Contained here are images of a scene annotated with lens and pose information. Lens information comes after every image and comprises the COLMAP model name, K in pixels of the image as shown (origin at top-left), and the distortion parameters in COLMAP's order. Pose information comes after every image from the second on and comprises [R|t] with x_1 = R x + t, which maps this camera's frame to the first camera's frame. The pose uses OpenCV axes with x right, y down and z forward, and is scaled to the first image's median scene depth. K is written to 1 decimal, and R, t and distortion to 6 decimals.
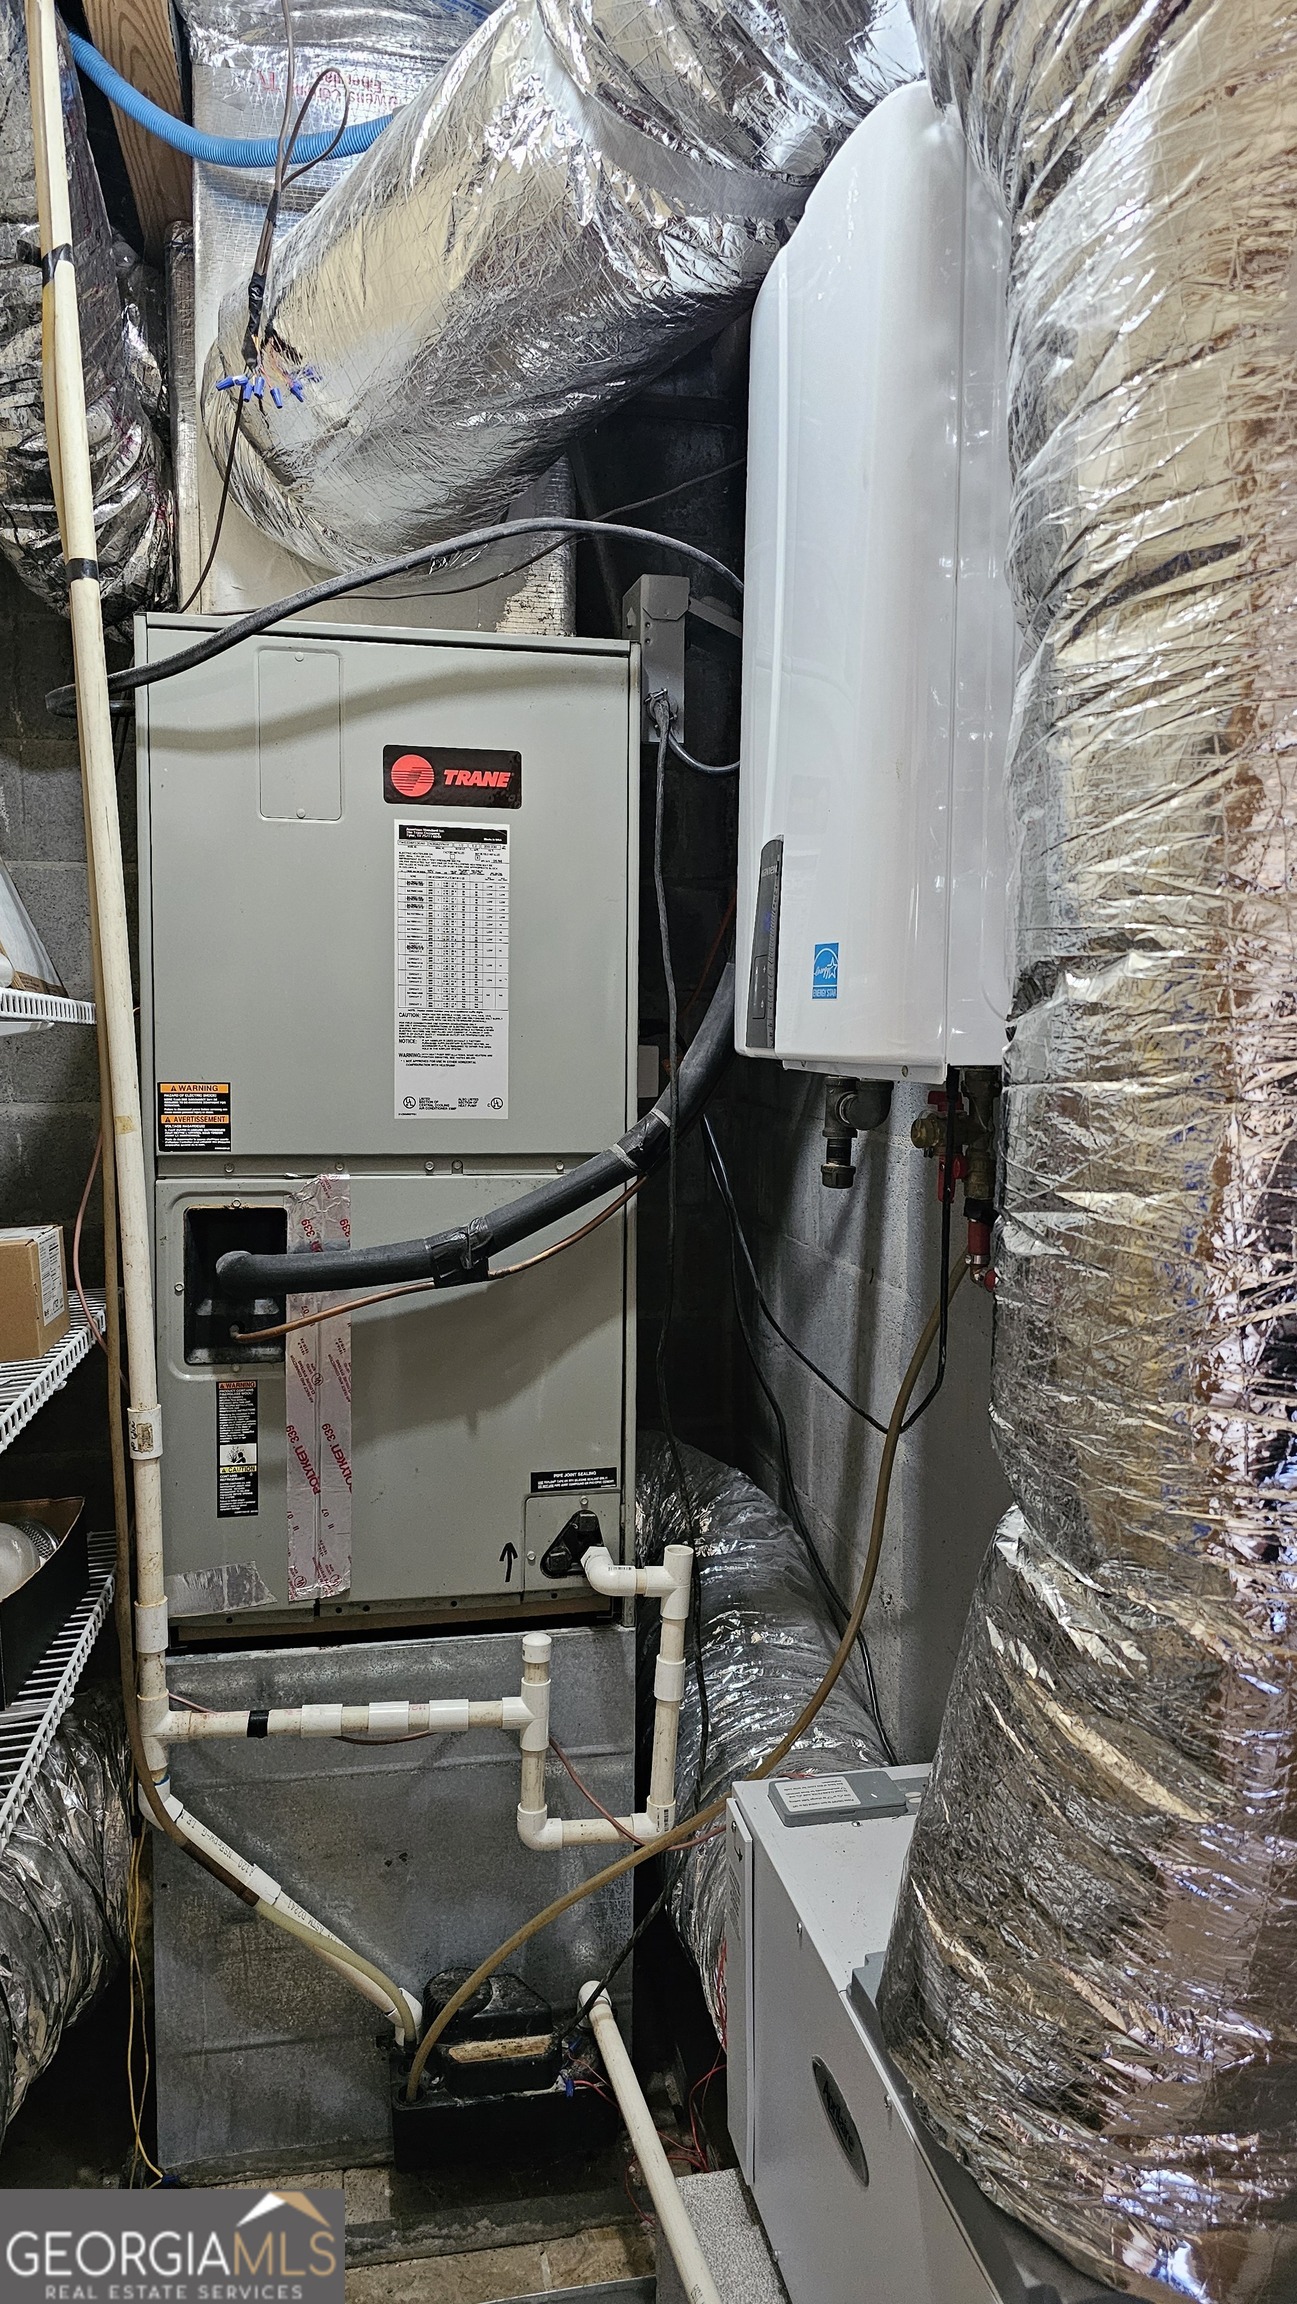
lens RADIAL K [[1567.0, 0, 682.4], [0, 1567.0, 1119.9], [0, 0, 1]] dist [0.047903, -0.050240]
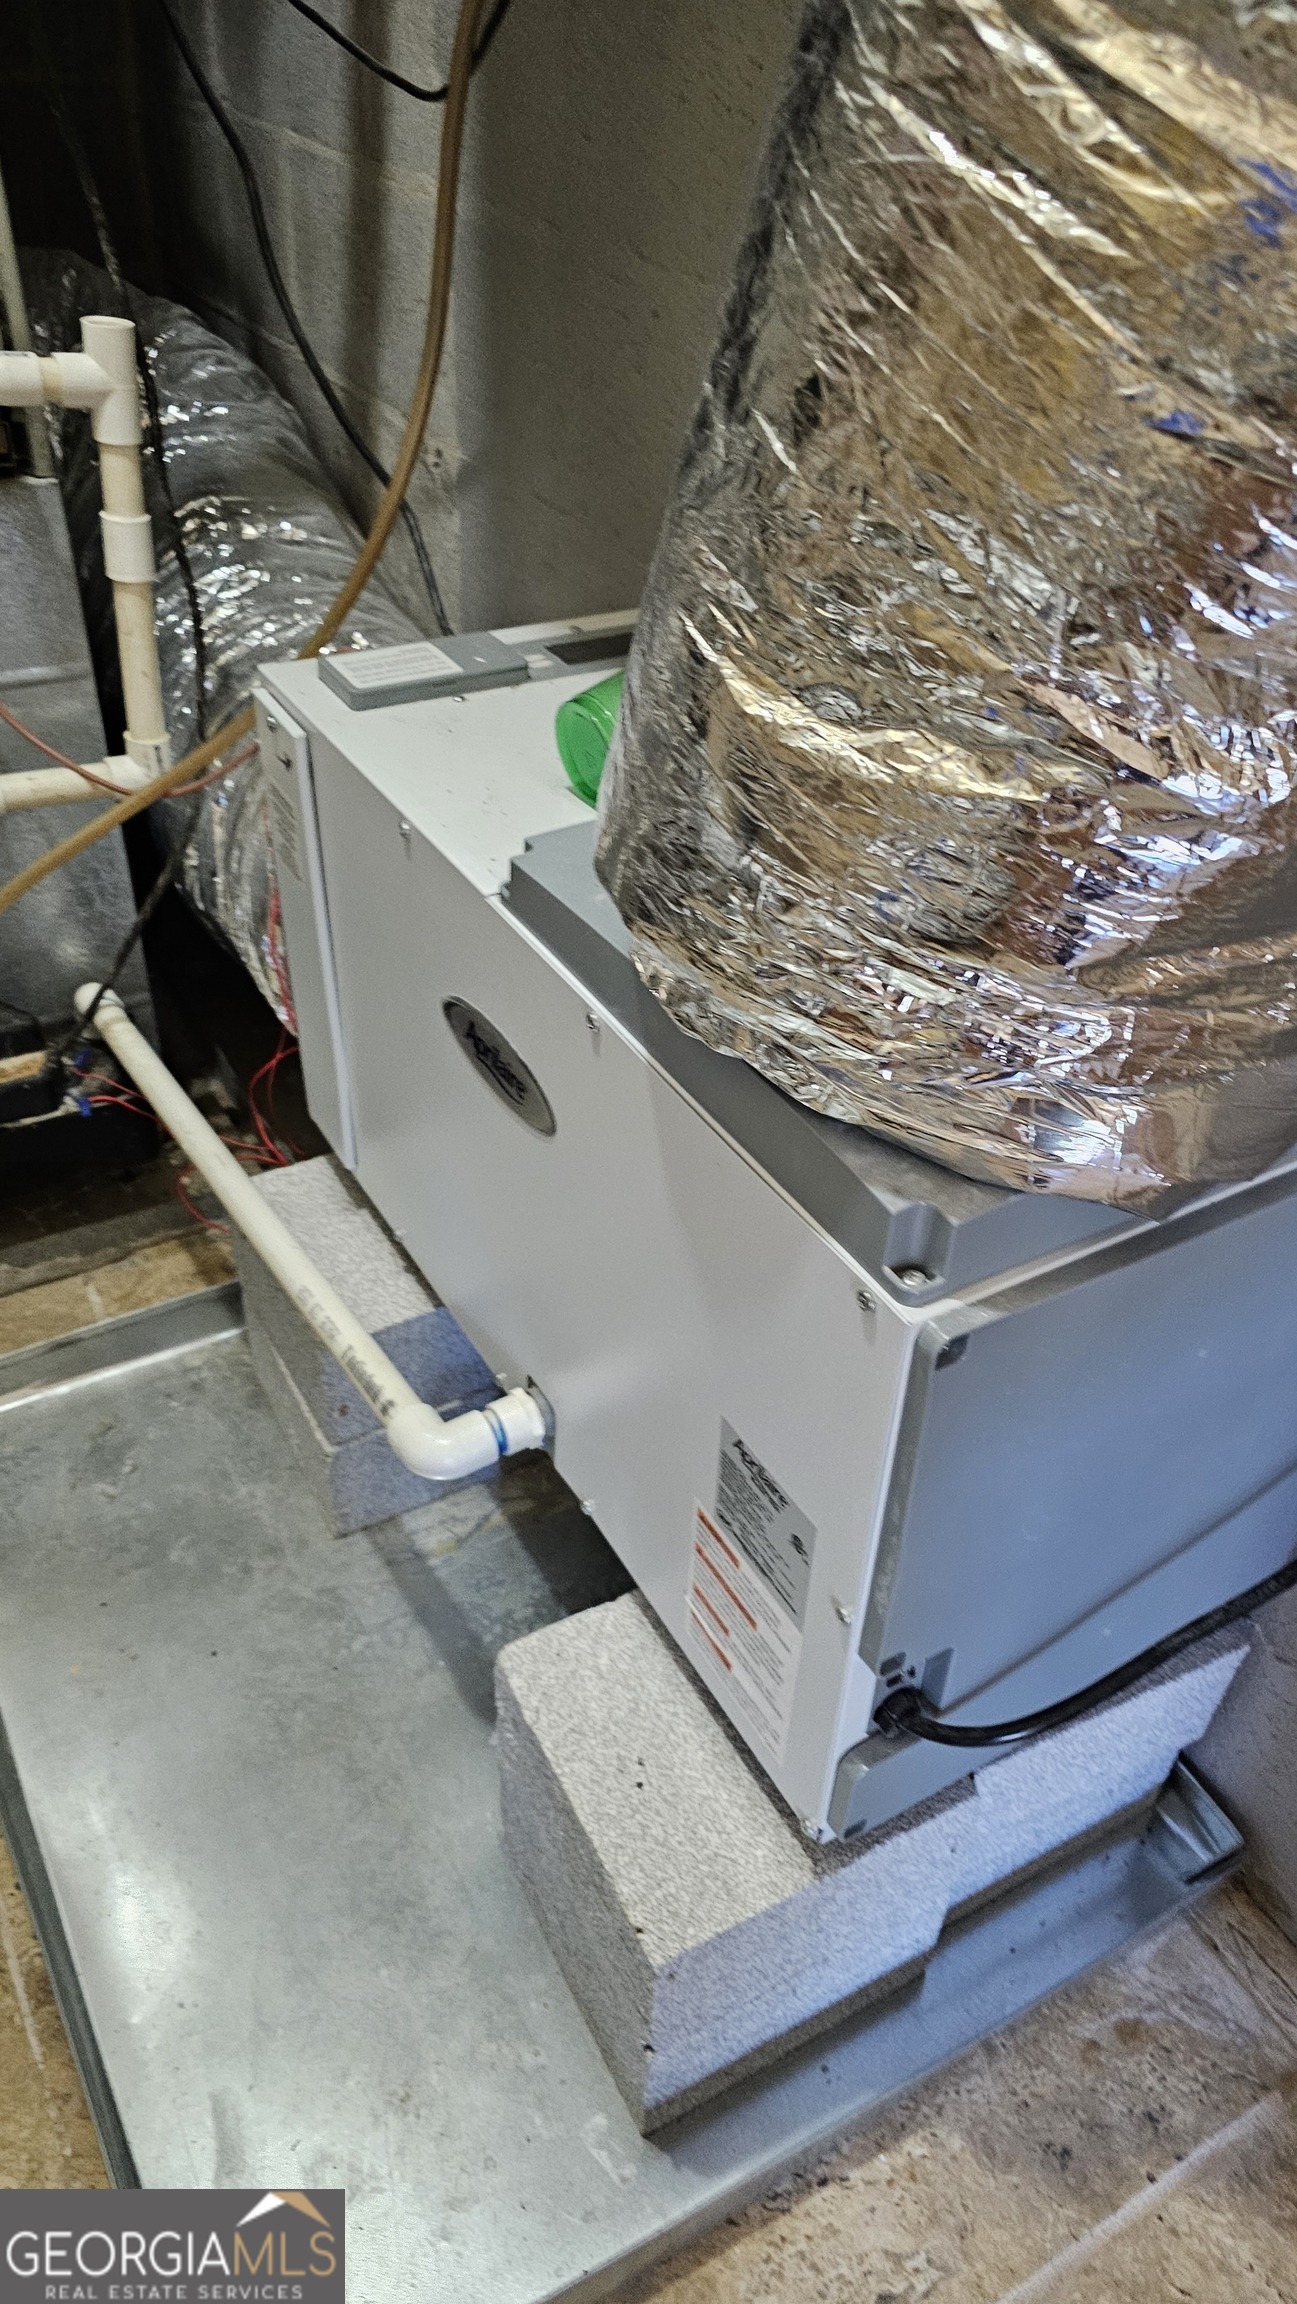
lens RADIAL K [[1567.0, 0, 682.4], [0, 1567.0, 1119.9], [0, 0, 1]] dist [0.047903, -0.050240]
pose [[0.944087, -0.163664, 0.286205, -0.017997], [-0.017413, 0.842124, 0.539003, 0.206317], [-0.329236, -0.513850, 0.792188, 0.307059]]
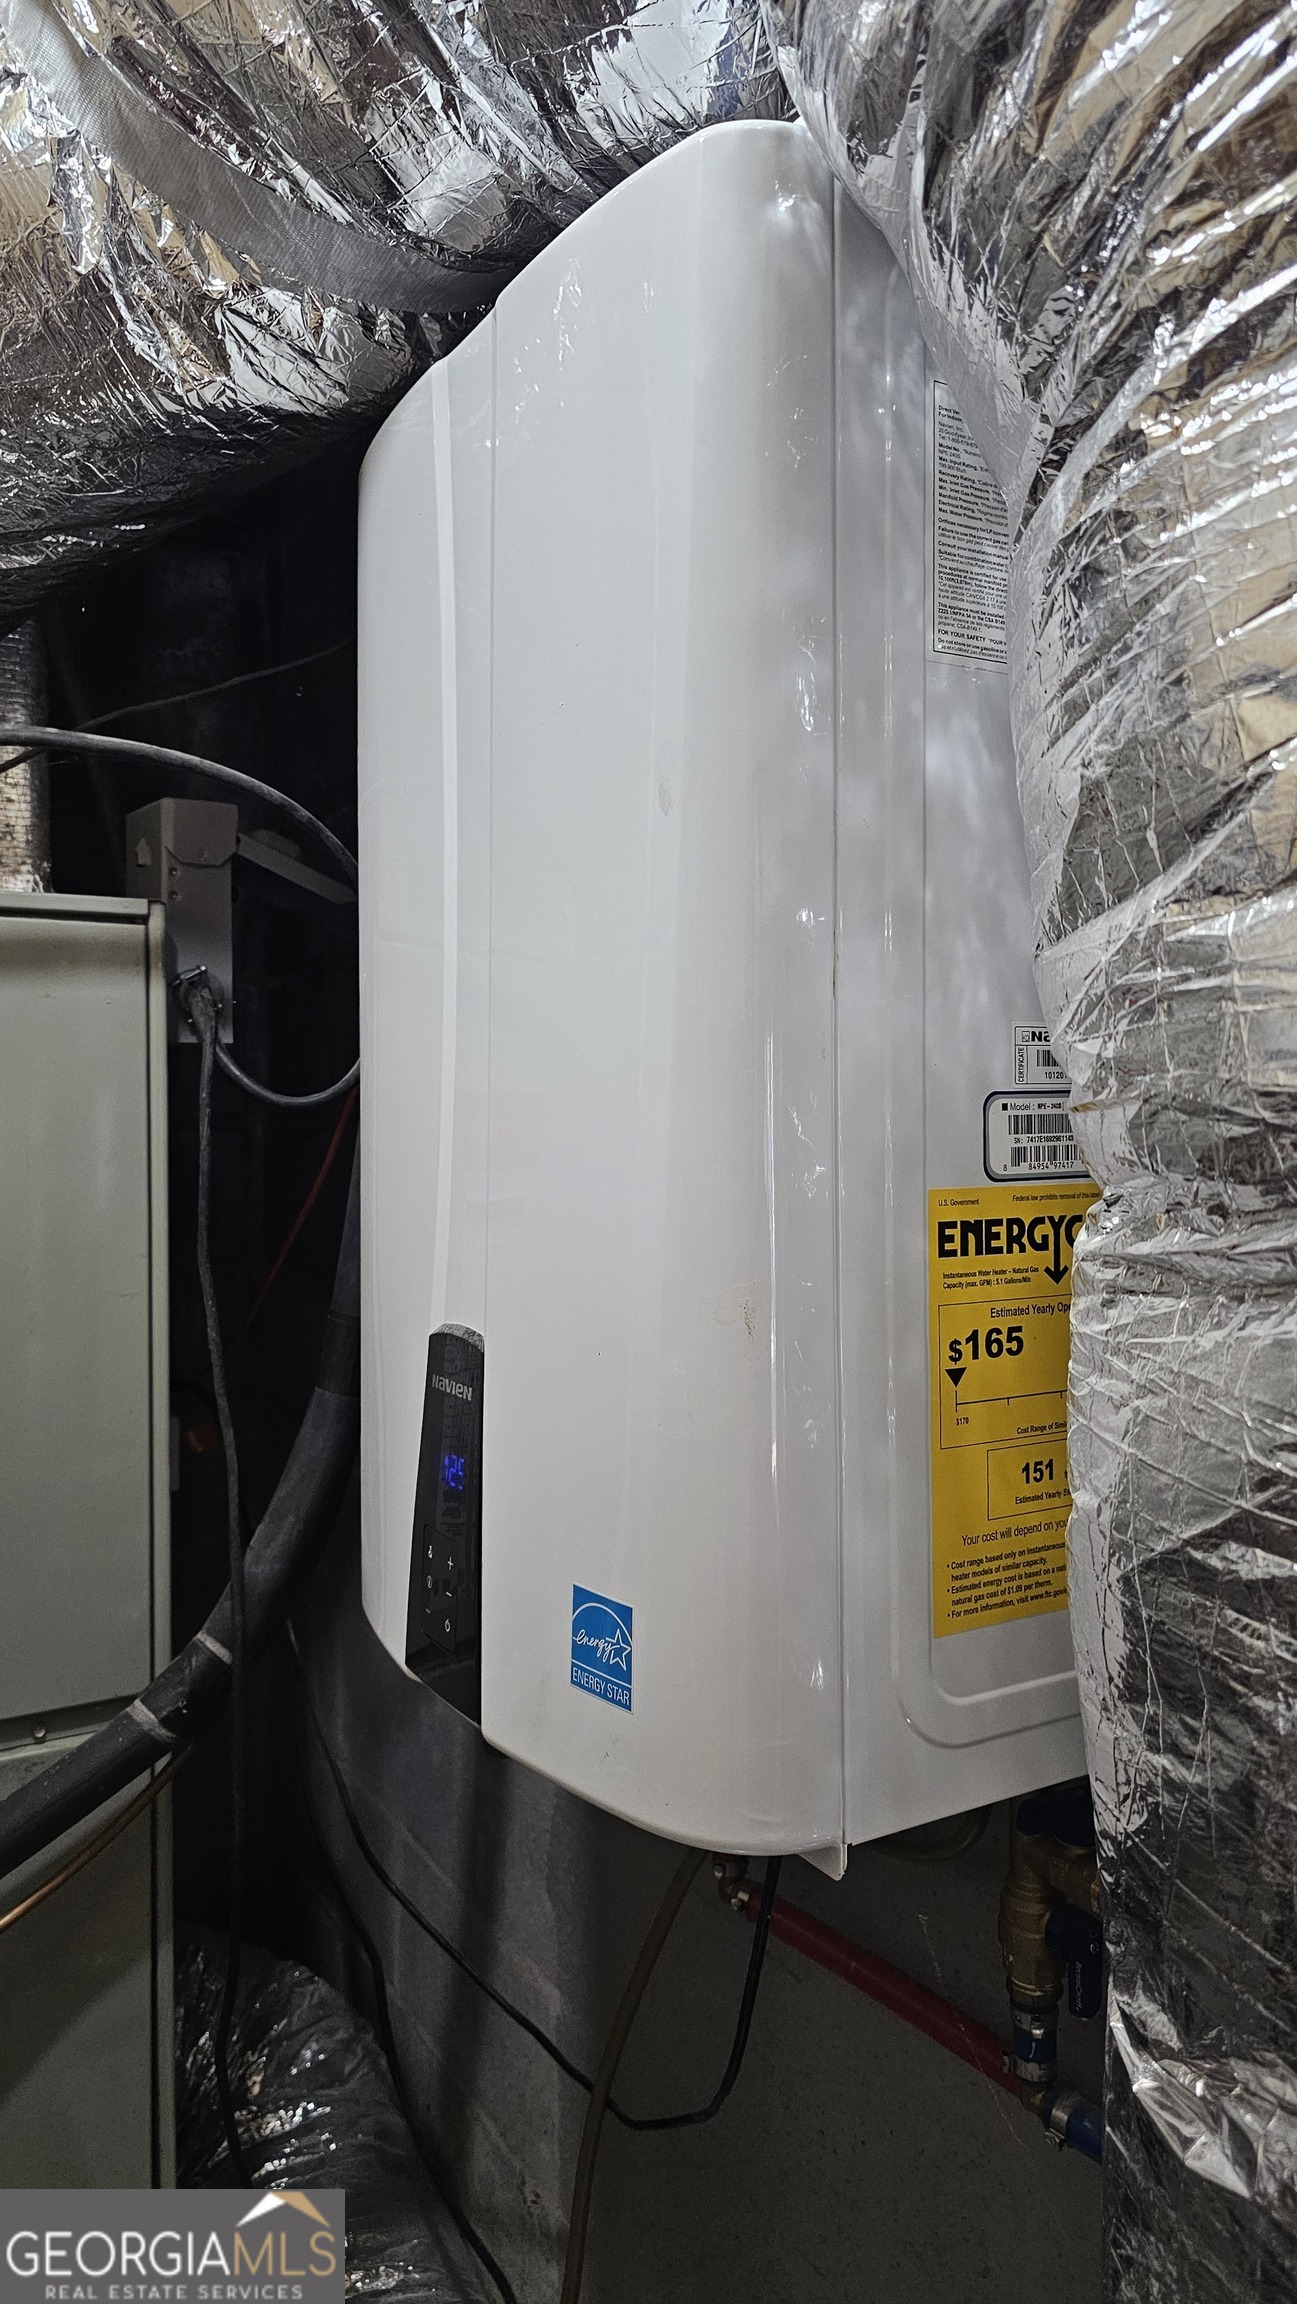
lens RADIAL K [[1567.0, 0, 682.4], [0, 1567.0, 1119.9], [0, 0, 1]] dist [0.047903, -0.050240]
pose [[0.943619, -0.017932, 0.330547, -0.043100], [0.035648, 0.998230, -0.047613, -0.179197], [-0.329108, 0.056712, 0.942588, 0.324472]]
